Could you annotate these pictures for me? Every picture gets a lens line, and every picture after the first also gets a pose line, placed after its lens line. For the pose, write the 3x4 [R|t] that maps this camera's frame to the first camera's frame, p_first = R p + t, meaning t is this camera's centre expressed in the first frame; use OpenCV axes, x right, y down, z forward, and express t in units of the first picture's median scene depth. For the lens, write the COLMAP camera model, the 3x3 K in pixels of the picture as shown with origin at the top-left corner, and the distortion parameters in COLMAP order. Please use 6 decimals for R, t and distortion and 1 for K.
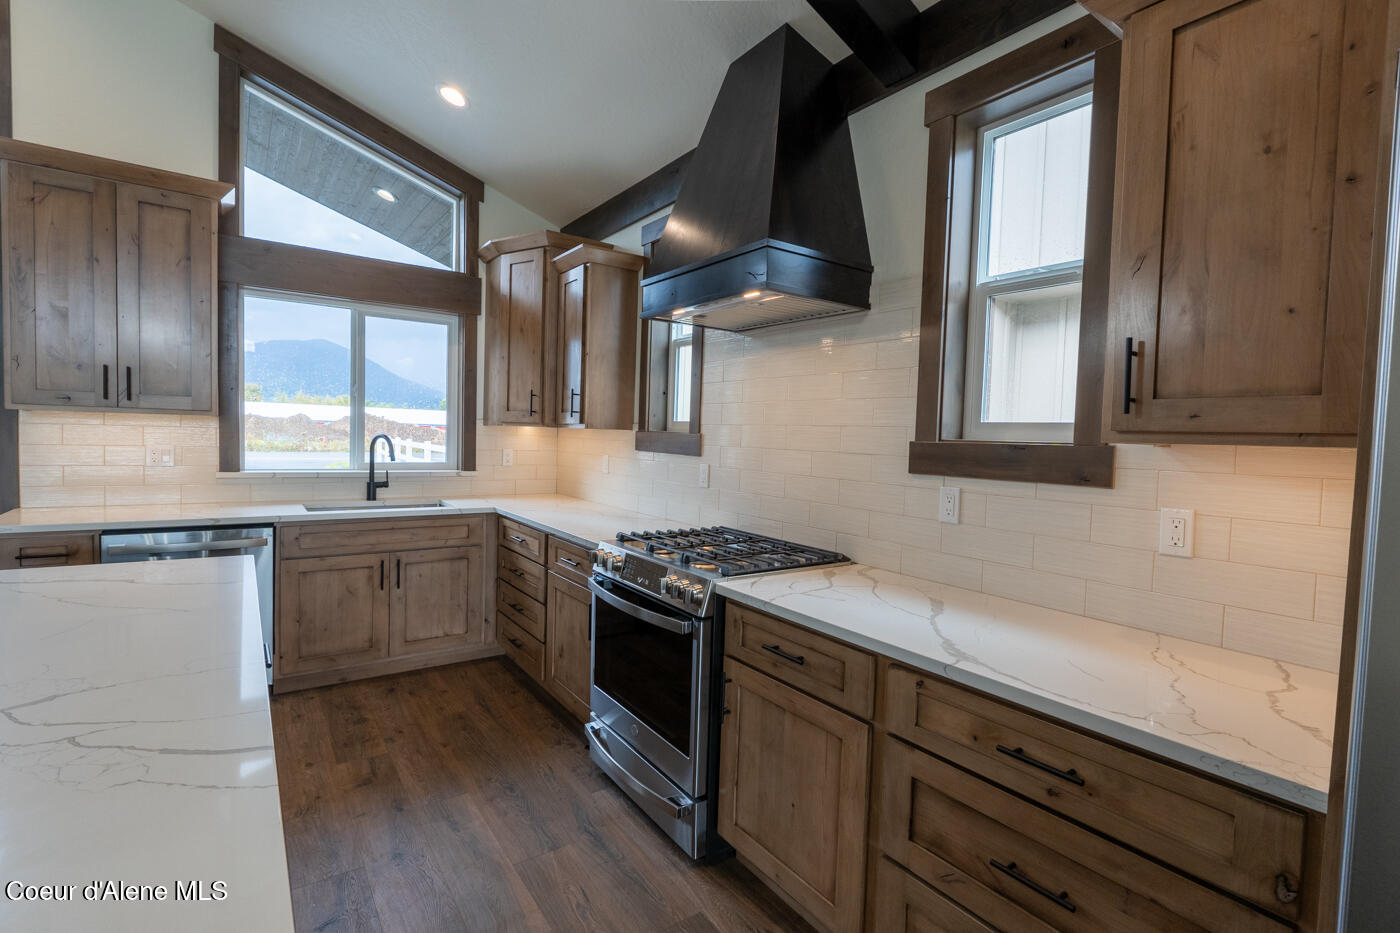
lens RADIAL K [[642.2, 0, 707.7], [0, 642.2, 463.8], [0, 0, 1]] dist [-0.009963, 0.000699]
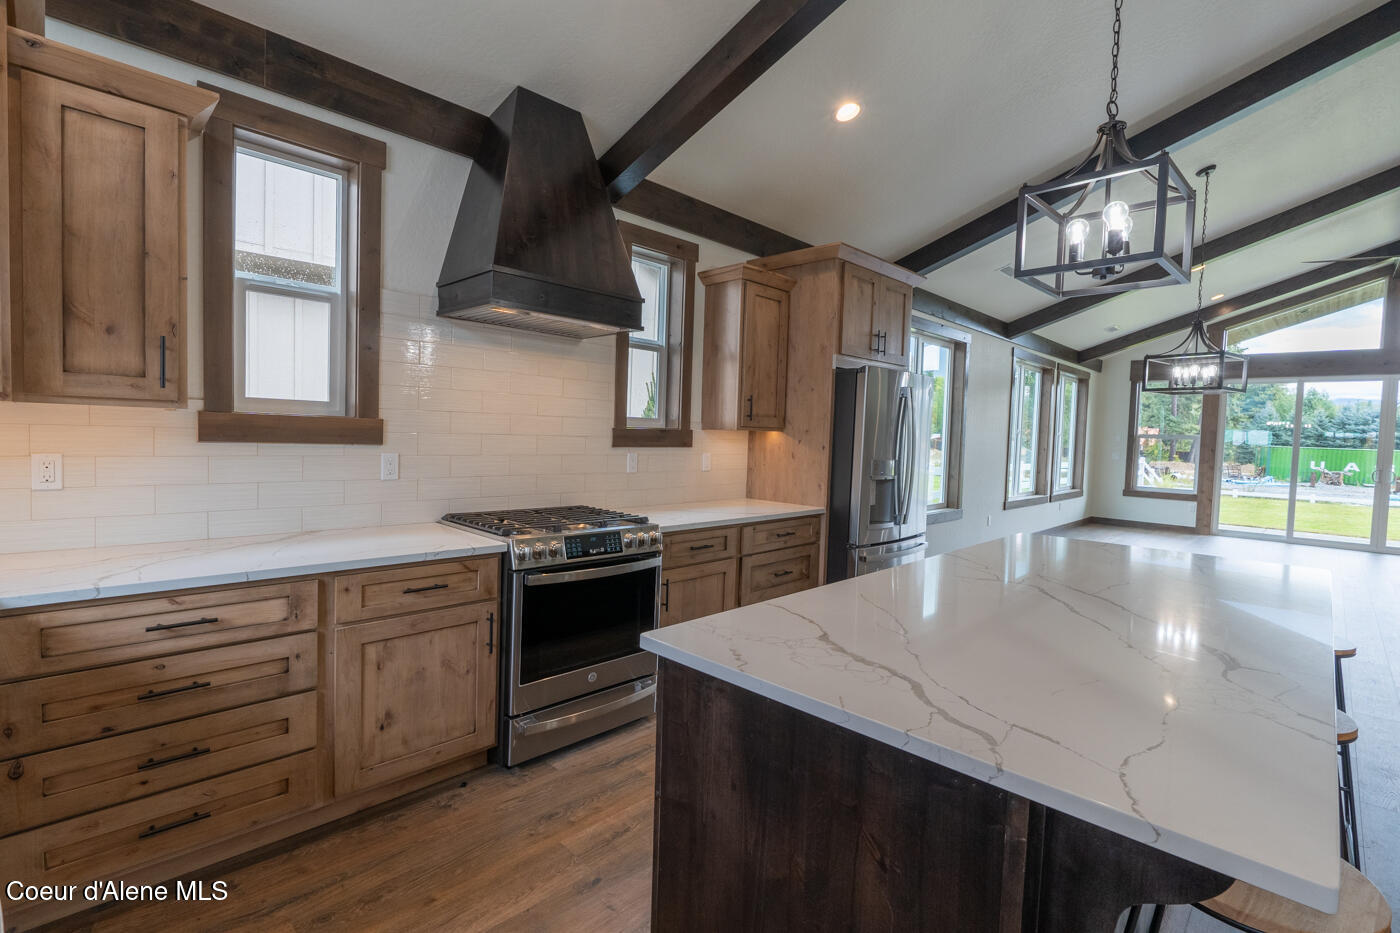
lens RADIAL K [[642.2, 0, 701.6], [0, 642.2, 463.7], [0, 0, 1]] dist [-0.009963, 0.000699]
pose [[-0.165717, -0.087928, 0.982246, -0.888430], [0.003987, 0.995949, 0.089827, -0.059278], [-0.986165, 0.018802, -0.164695, 0.683709]]
